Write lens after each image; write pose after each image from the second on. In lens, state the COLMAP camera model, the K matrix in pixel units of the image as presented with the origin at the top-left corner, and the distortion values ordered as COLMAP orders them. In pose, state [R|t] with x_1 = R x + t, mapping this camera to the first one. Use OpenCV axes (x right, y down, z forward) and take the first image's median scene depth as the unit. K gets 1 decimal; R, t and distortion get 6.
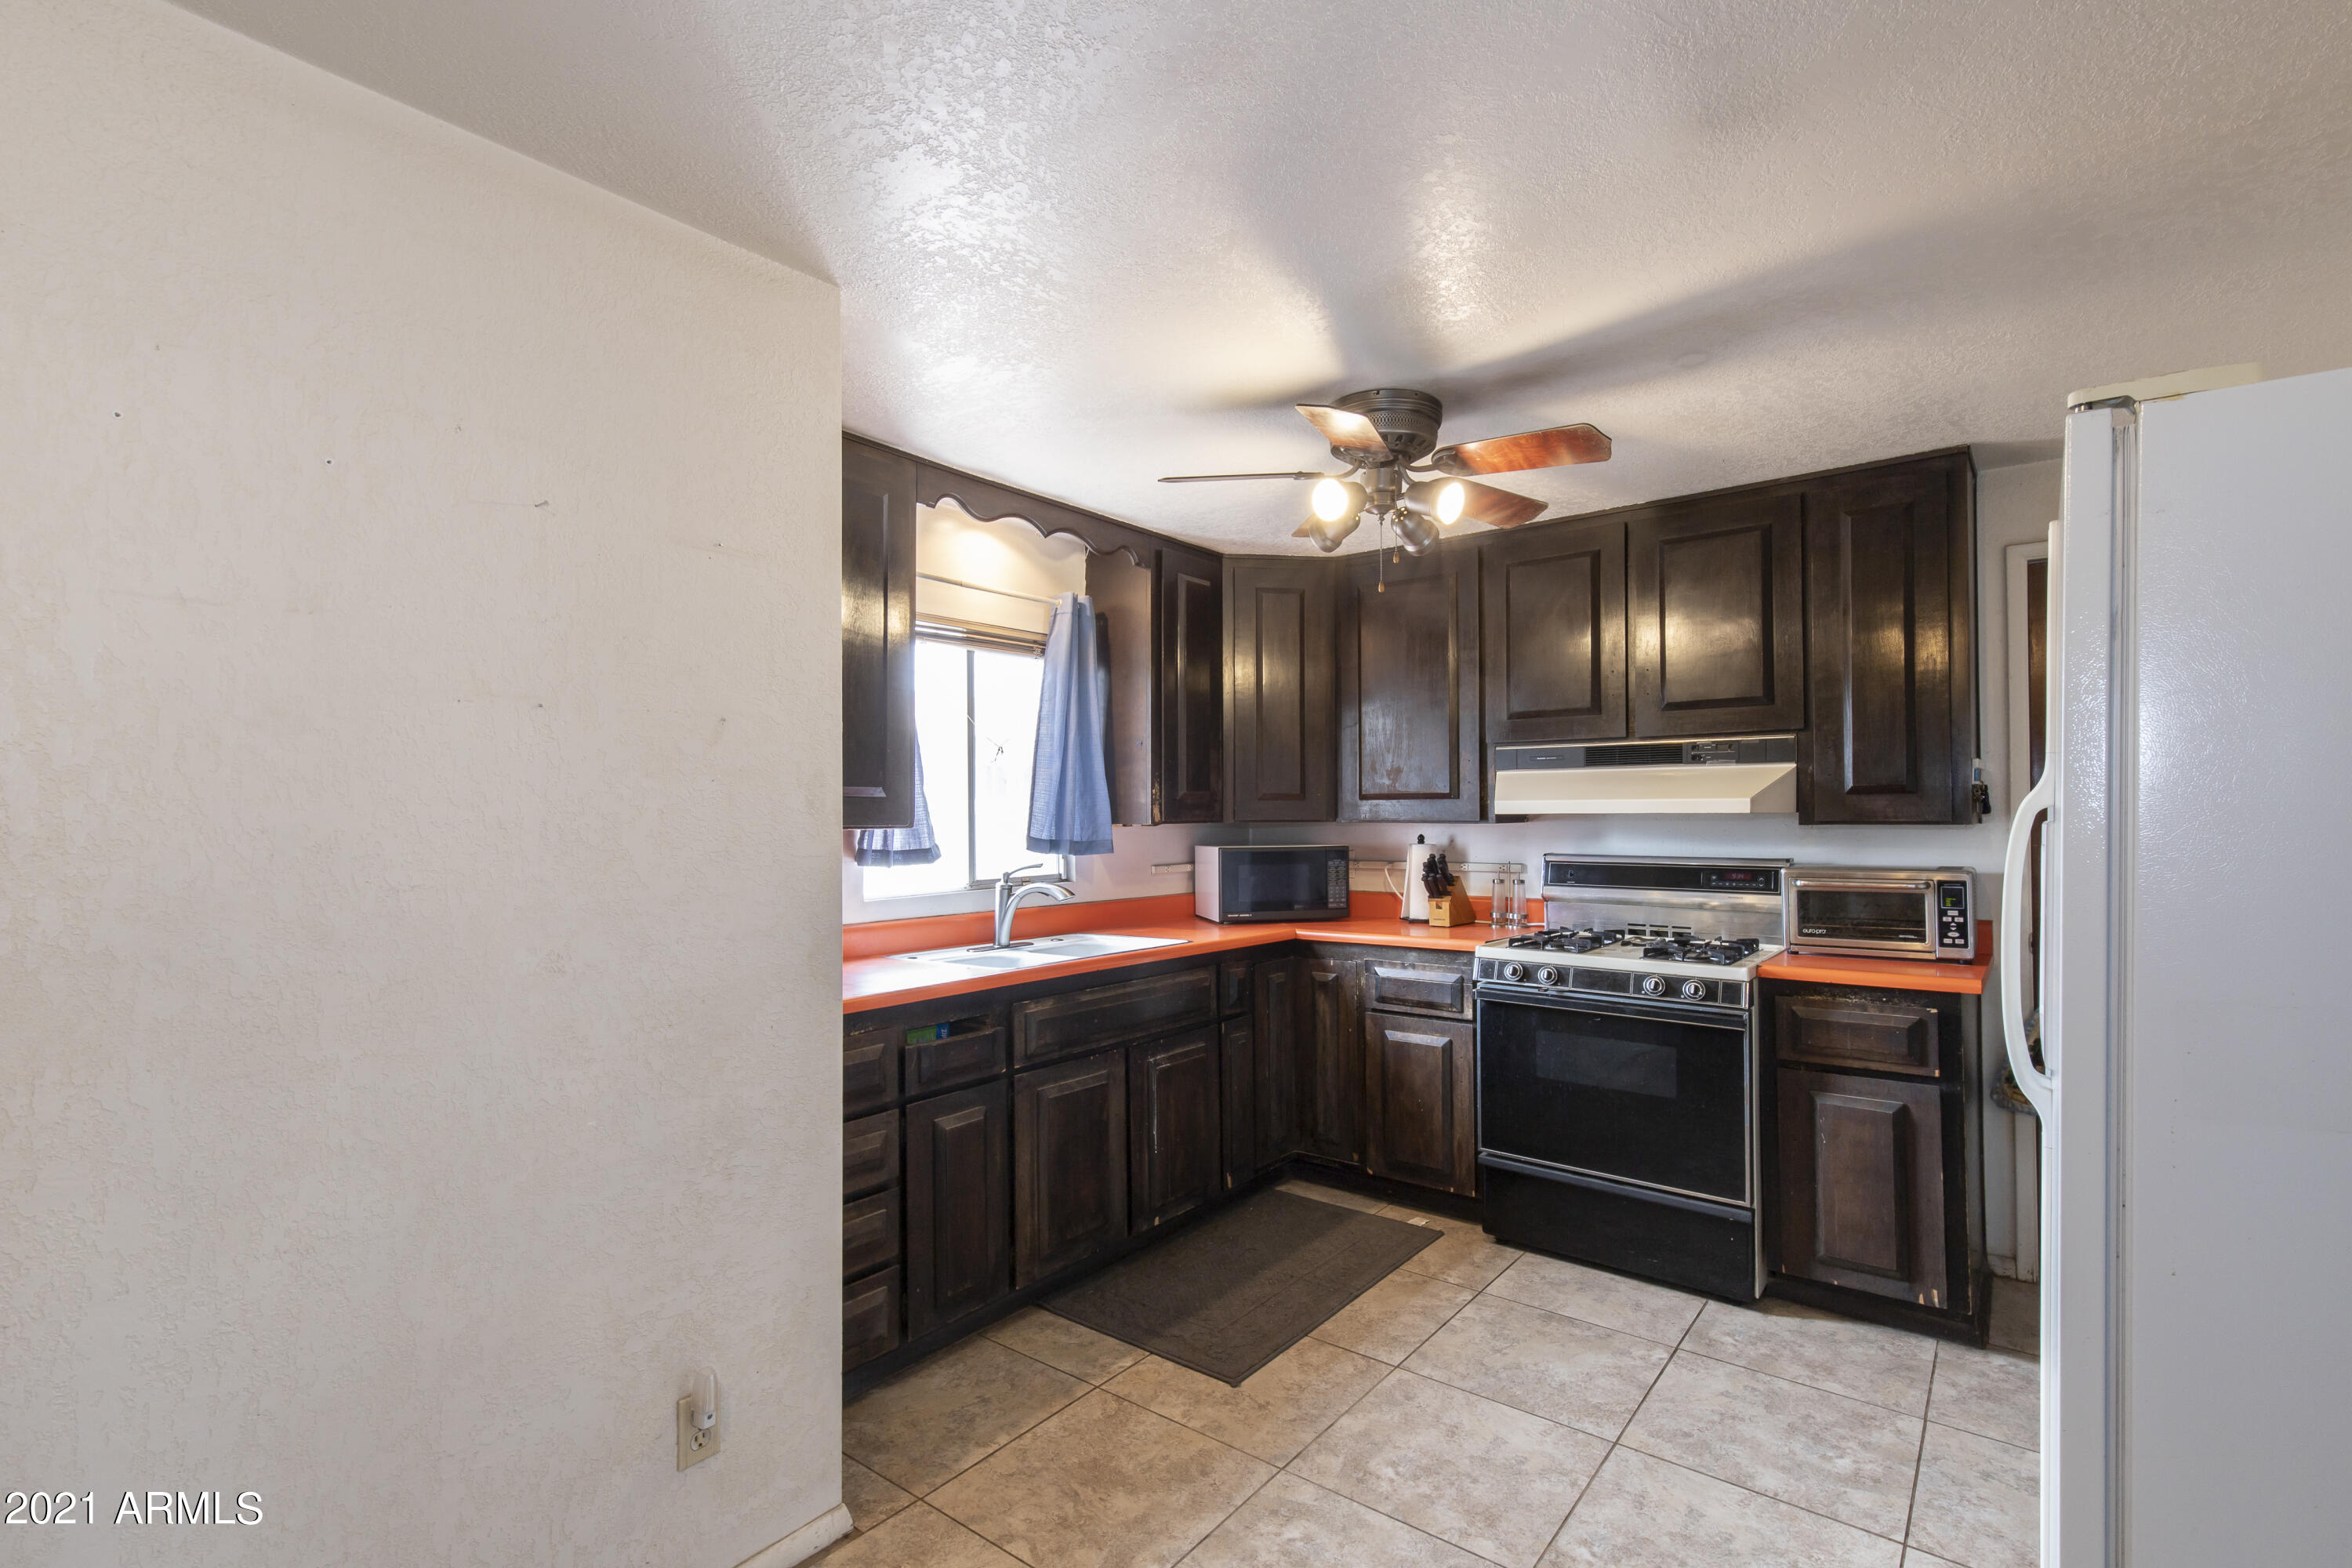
lens RADIAL K [[1067.7, 0, 1176.3], [0, 1067.7, 801.3], [0, 0, 1]] dist [0.000782, -0.000280]
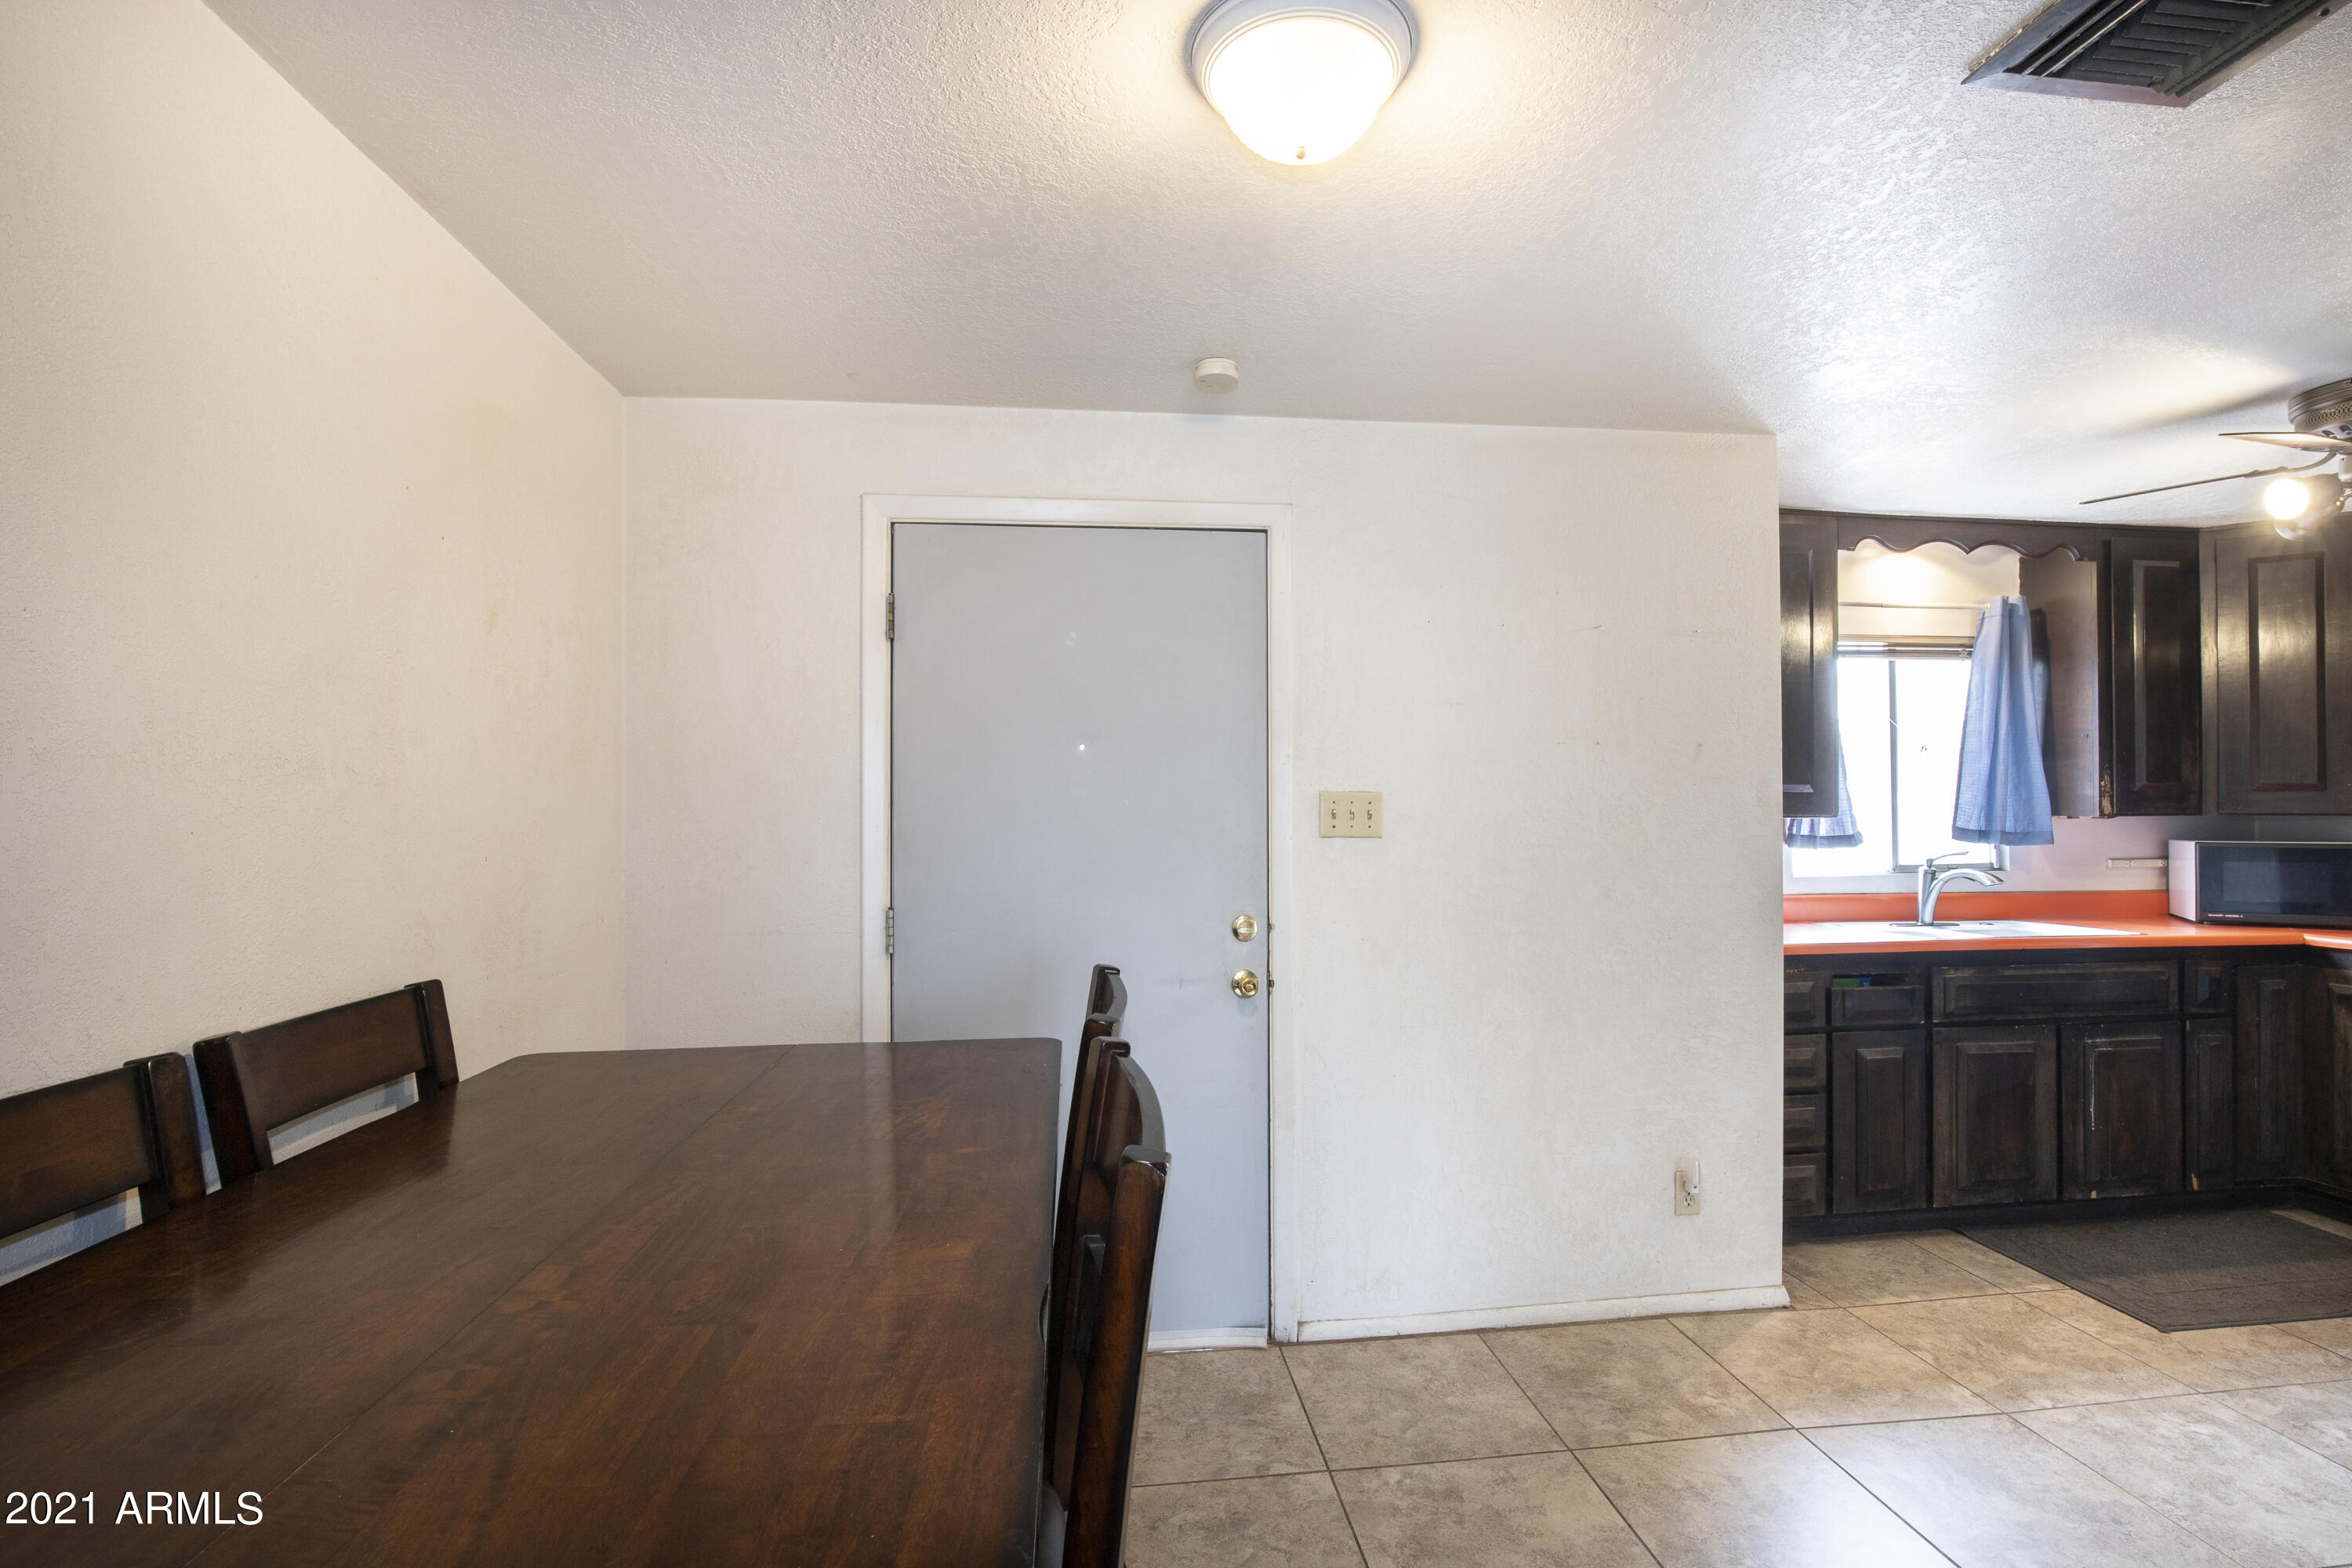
lens RADIAL K [[1091.0, 0, 1184.4], [0, 1091.0, 792.5], [0, 0, 1]] dist [-0.041195, 0.008933]
pose [[0.707303, -0.005621, -0.706888, 0.091766], [0.006362, 0.999979, -0.001586, -0.006028], [0.706882, -0.003376, 0.707323, -0.384244]]
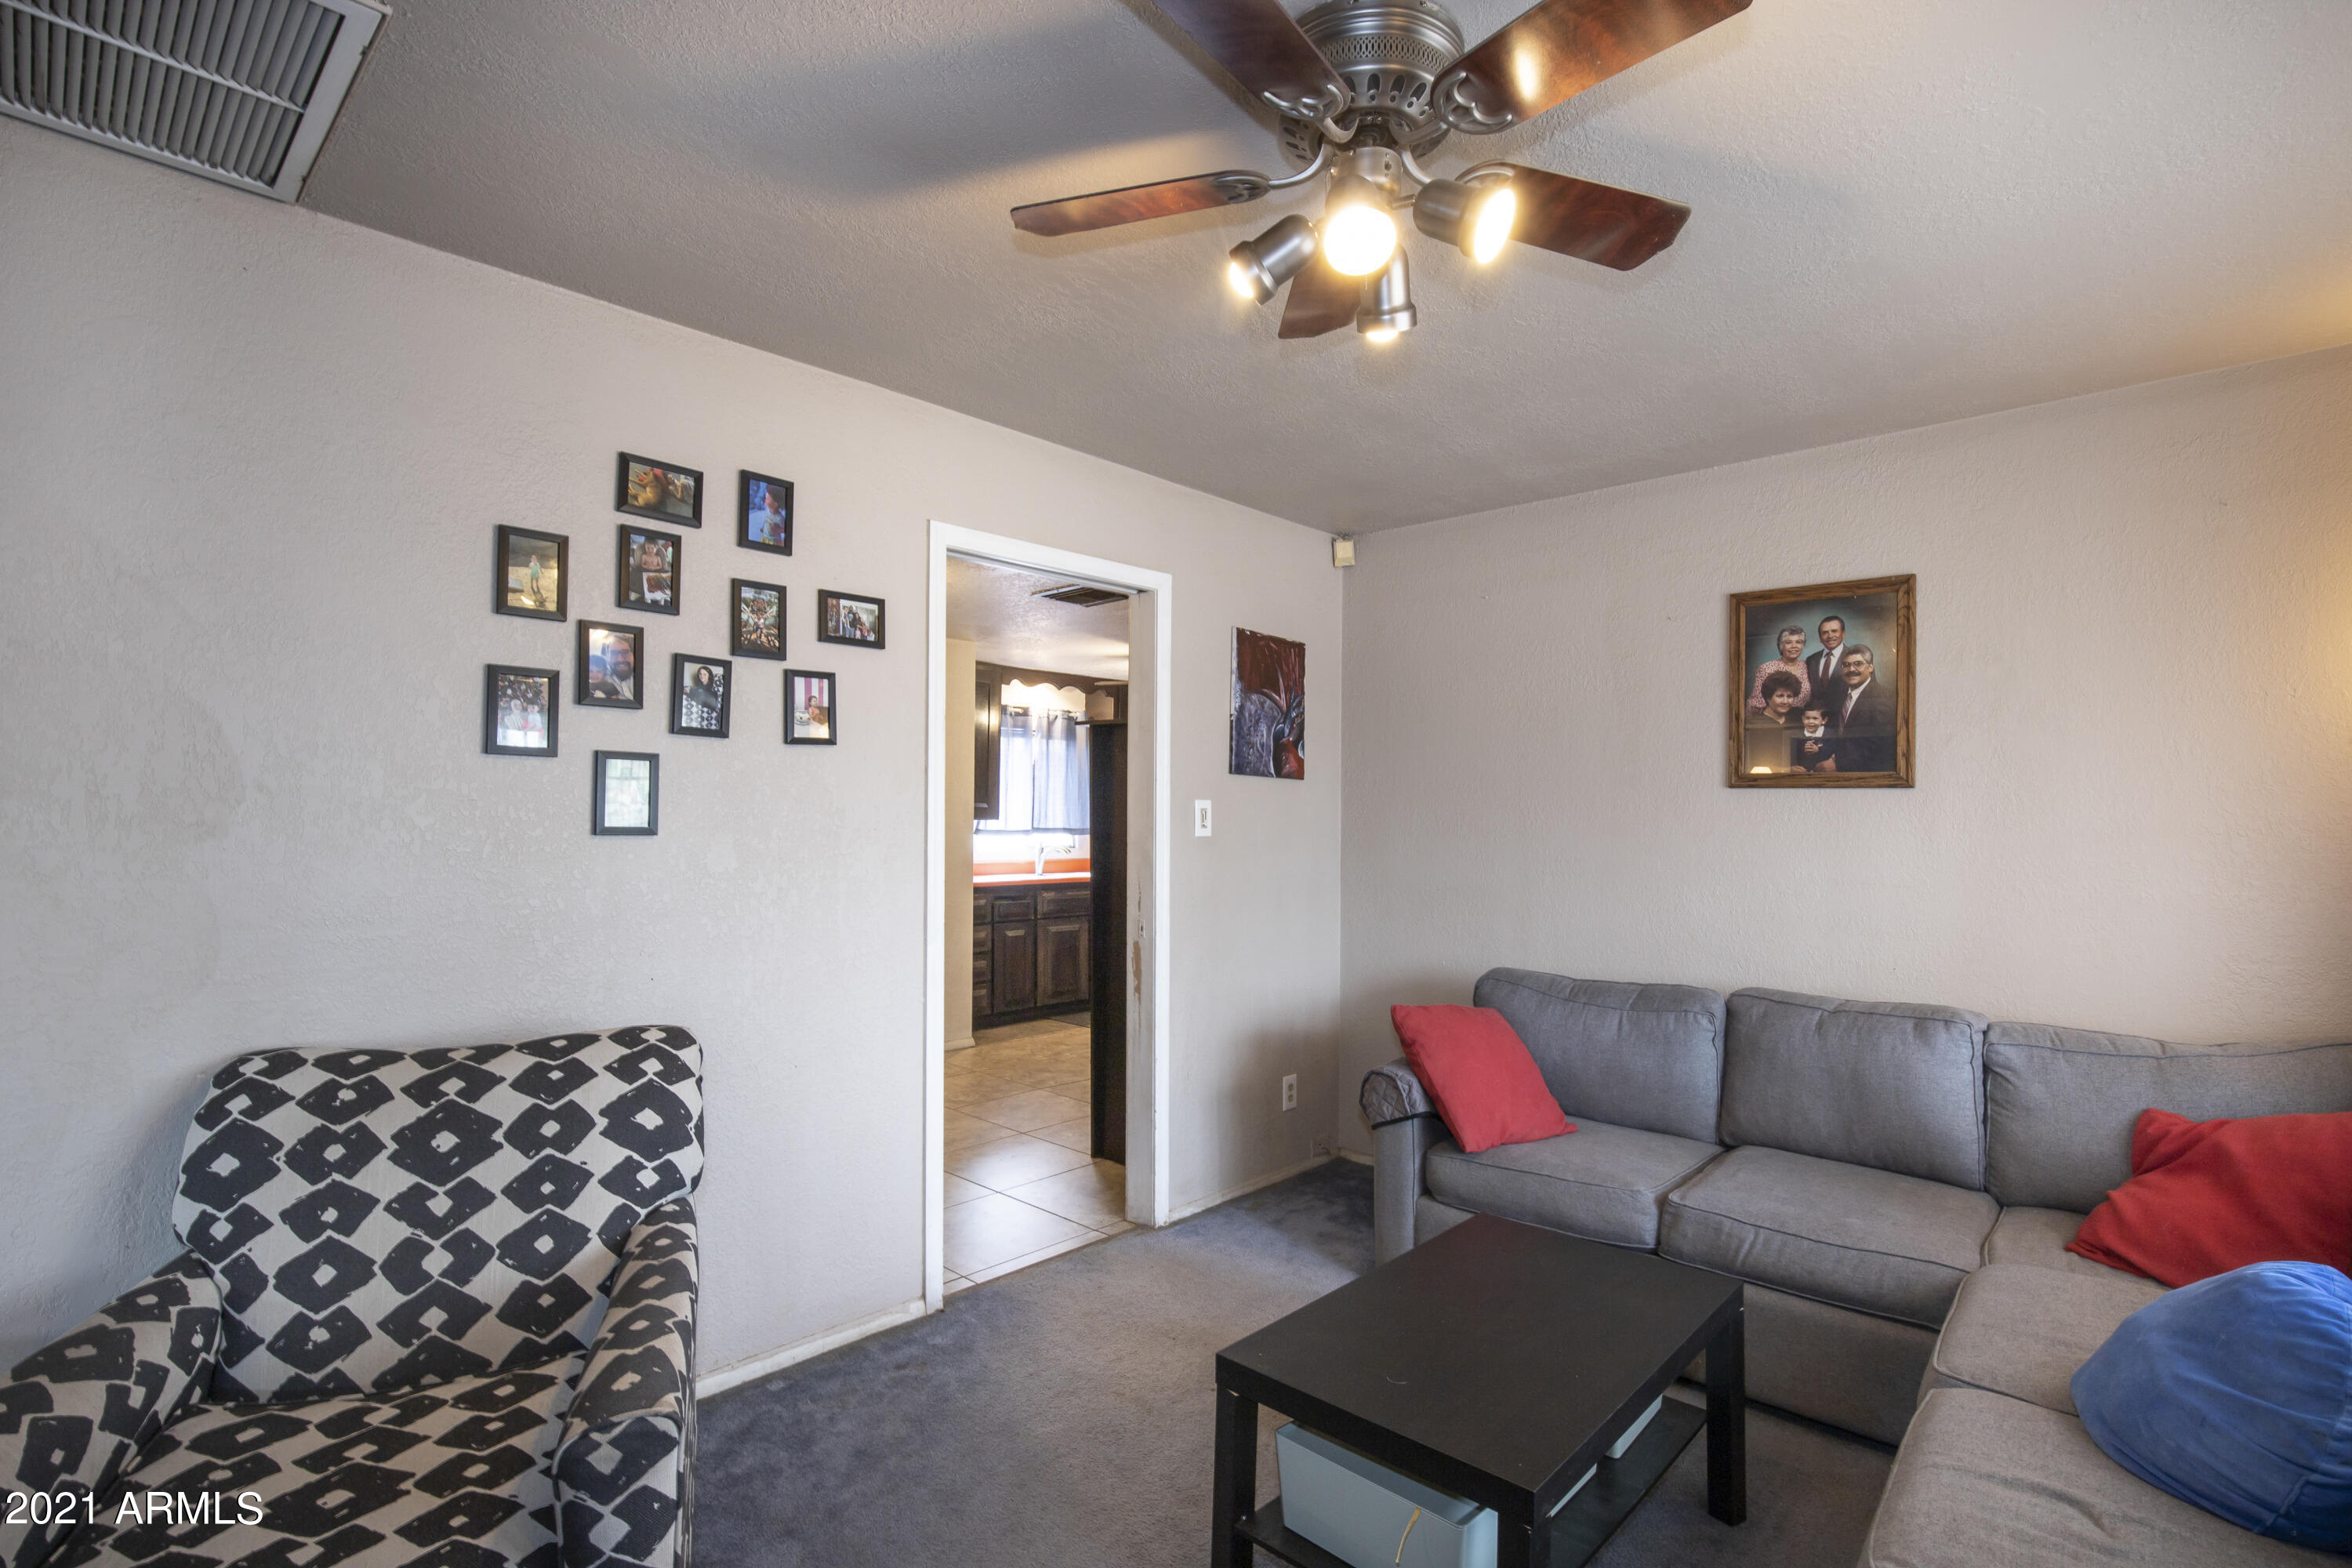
lens RADIAL K [[1091.0, 0, 1184.4], [0, 1091.0, 792.5], [0, 0, 1]] dist [-0.041195, 0.008933]
pose [[0.996797, 0.010071, -0.079331, 0.351684], [-0.011129, 0.999855, -0.012913, -0.009884], [0.079189, 0.013755, 0.996765, -1.364533]]
